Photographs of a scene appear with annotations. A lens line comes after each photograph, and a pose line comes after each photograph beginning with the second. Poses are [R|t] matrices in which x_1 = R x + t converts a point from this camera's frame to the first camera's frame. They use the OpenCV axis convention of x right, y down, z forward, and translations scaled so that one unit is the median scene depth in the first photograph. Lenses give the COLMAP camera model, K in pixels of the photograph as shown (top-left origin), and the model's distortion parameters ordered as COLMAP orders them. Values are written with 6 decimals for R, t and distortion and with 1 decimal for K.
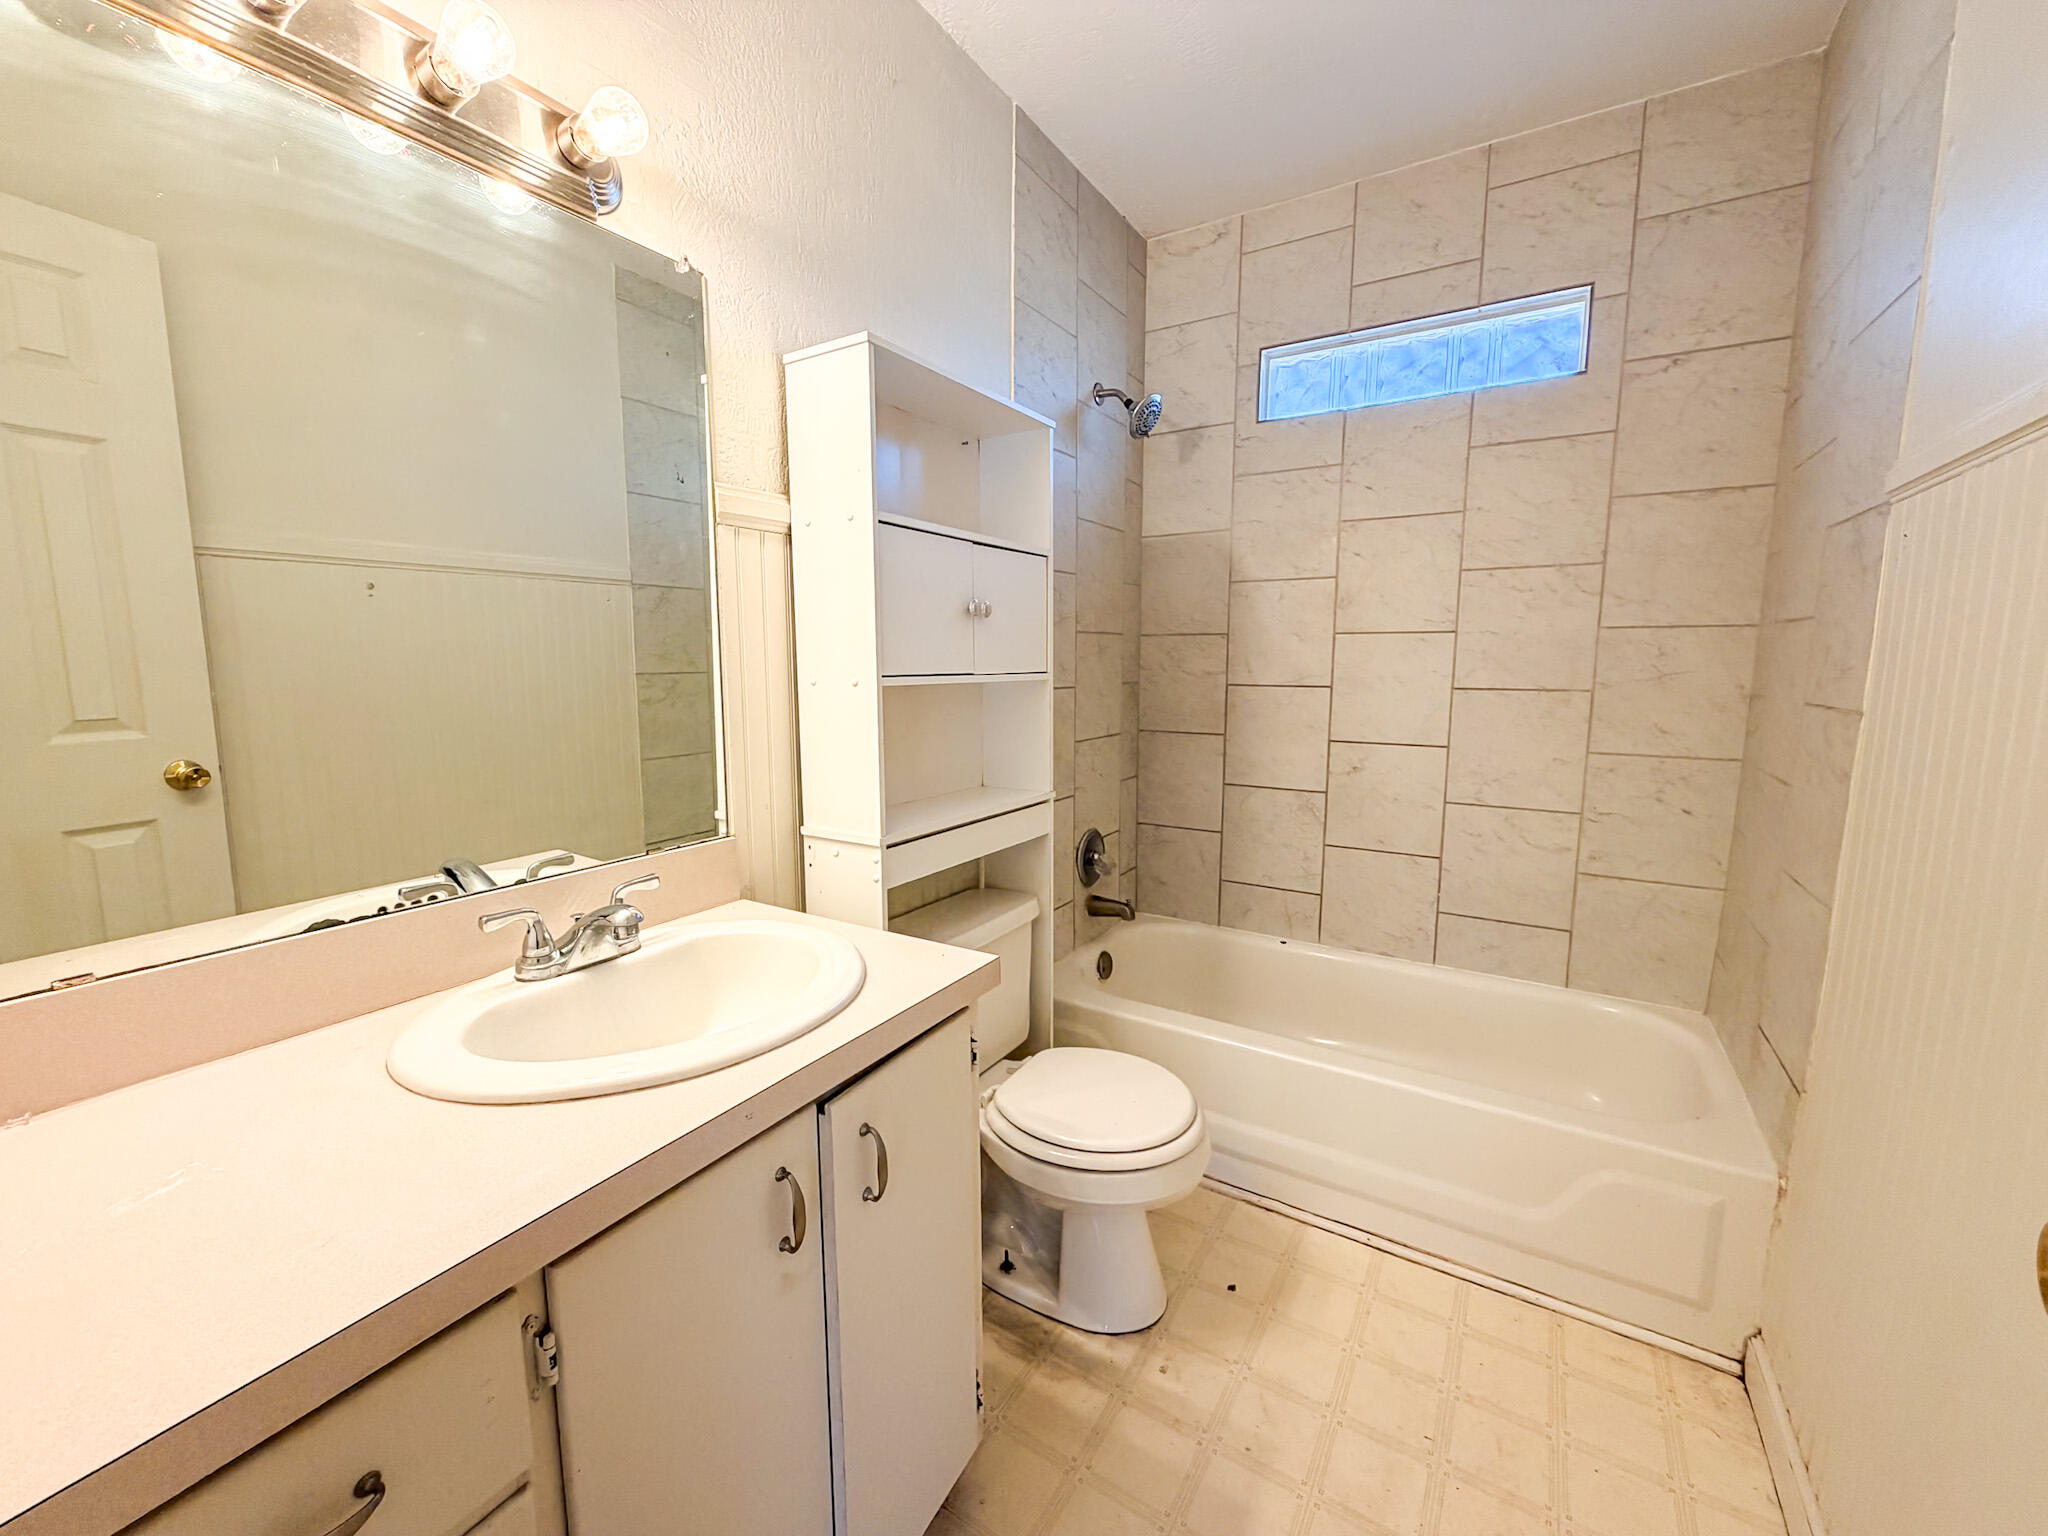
lens RADIAL K [[819.4, 0, 1023.3], [0, 819.4, 763.5], [0, 0, 1]] dist [0.000904, 0.000026]
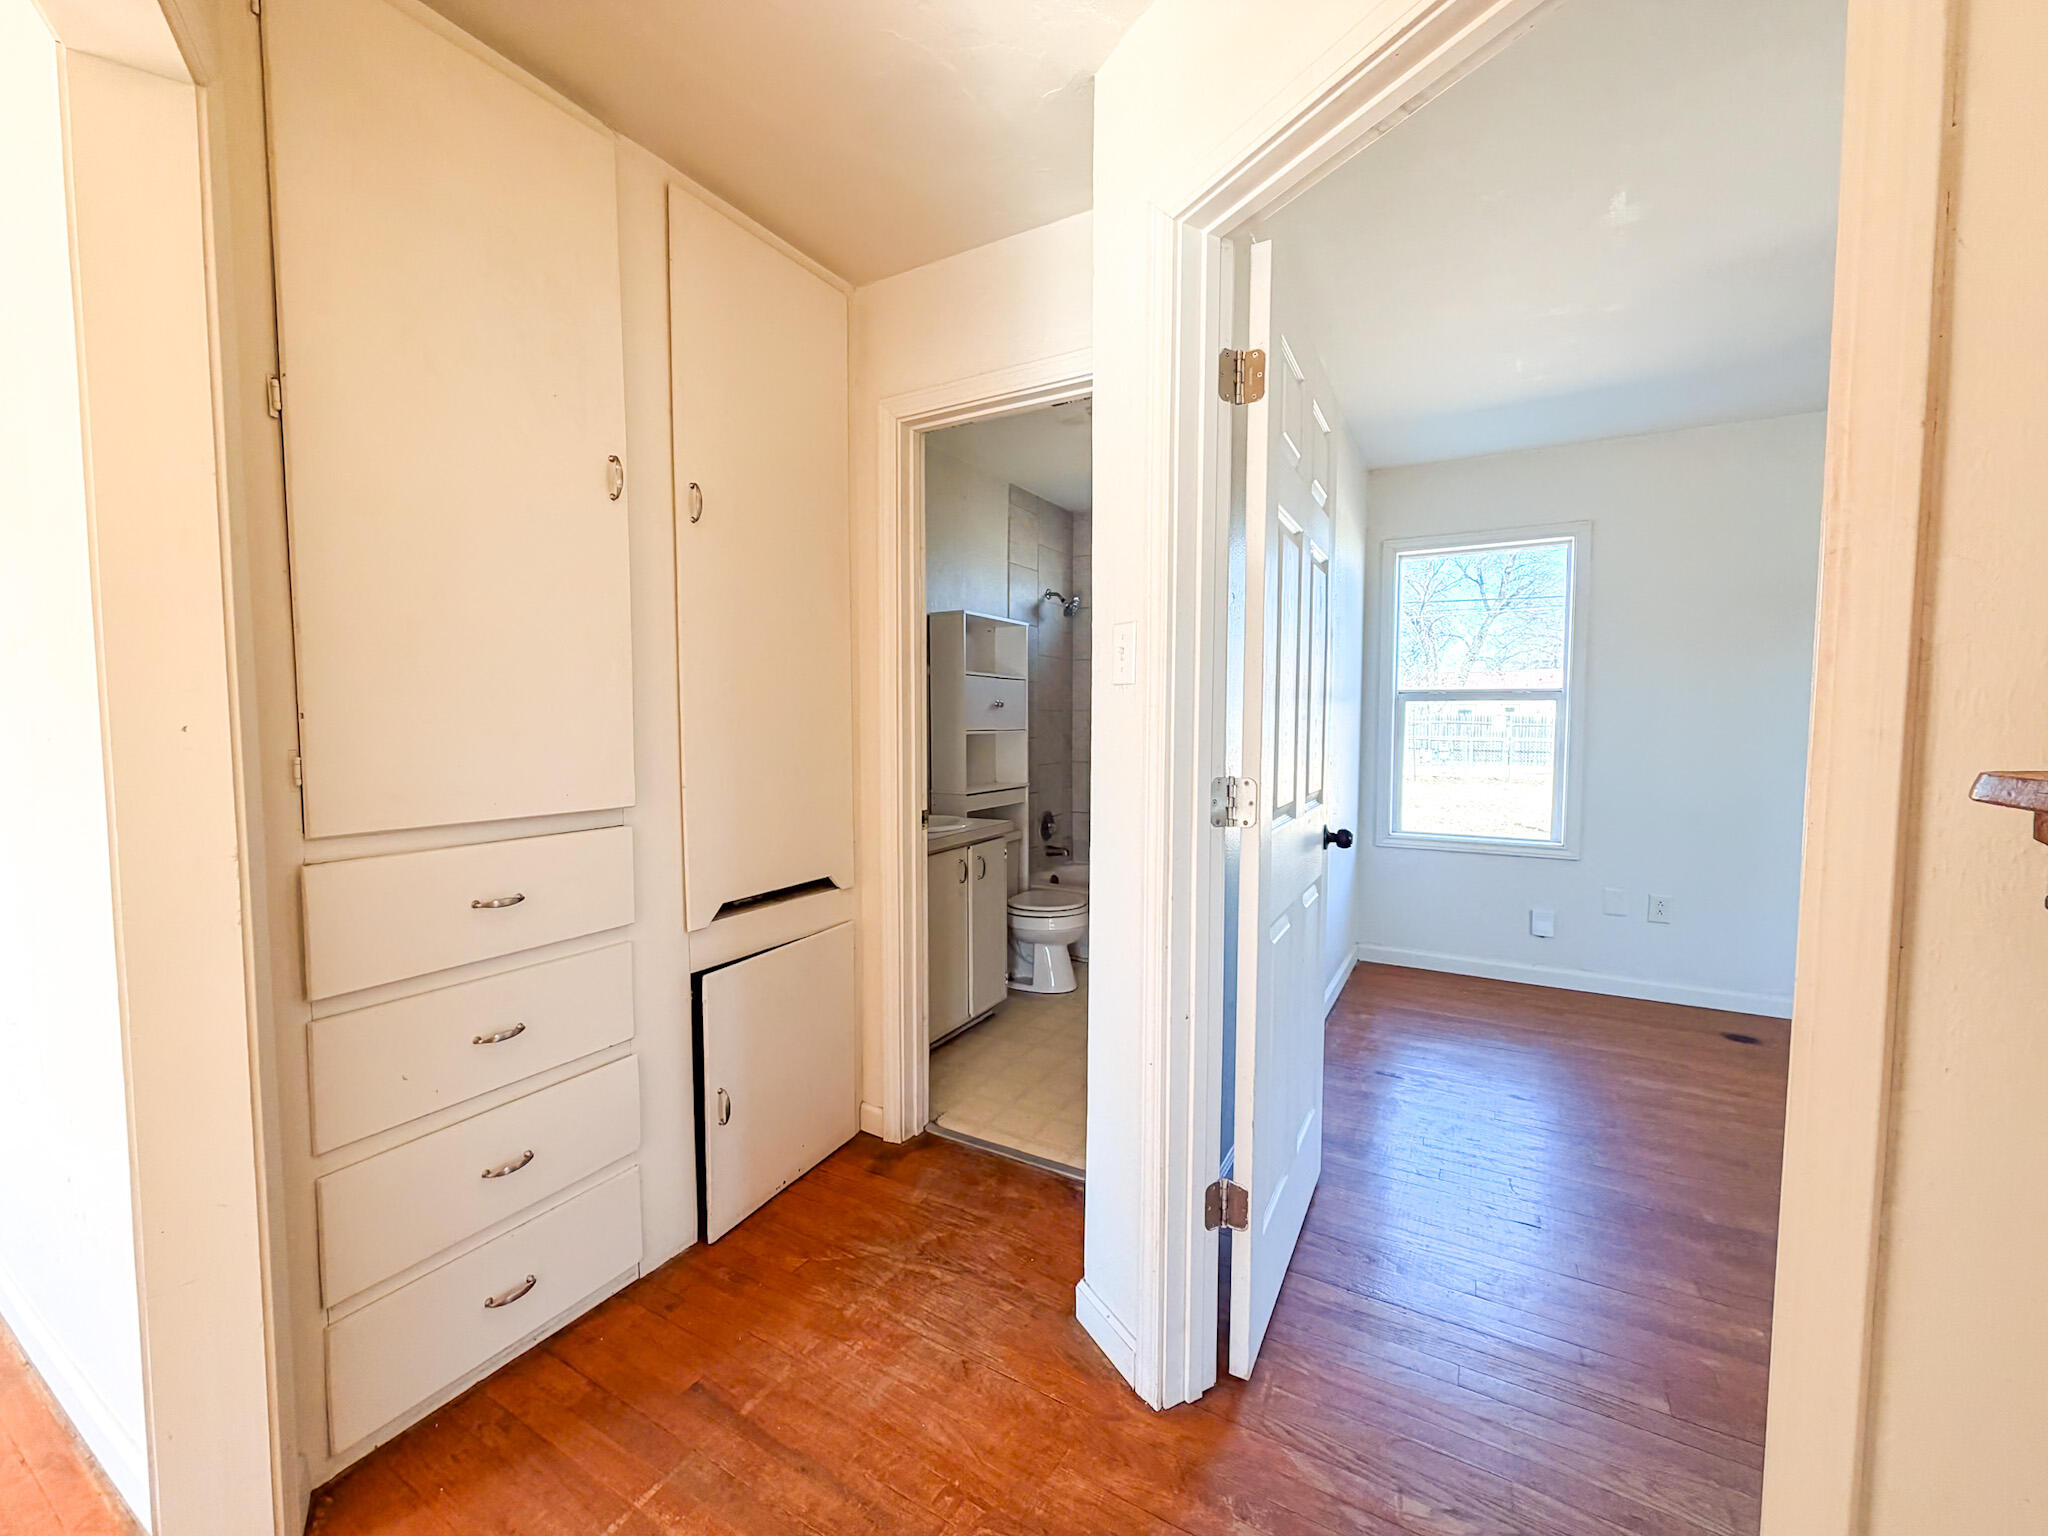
lens RADIAL K [[819.4, 0, 1017.3], [0, 819.4, 767.7], [0, 0, 1]] dist [0.000904, 0.000026]
pose [[0.999407, -0.004331, 0.034171, -0.055660], [0.006633, 0.997694, -0.067553, 0.114032], [-0.033800, 0.067740, 0.997130, -0.965370]]
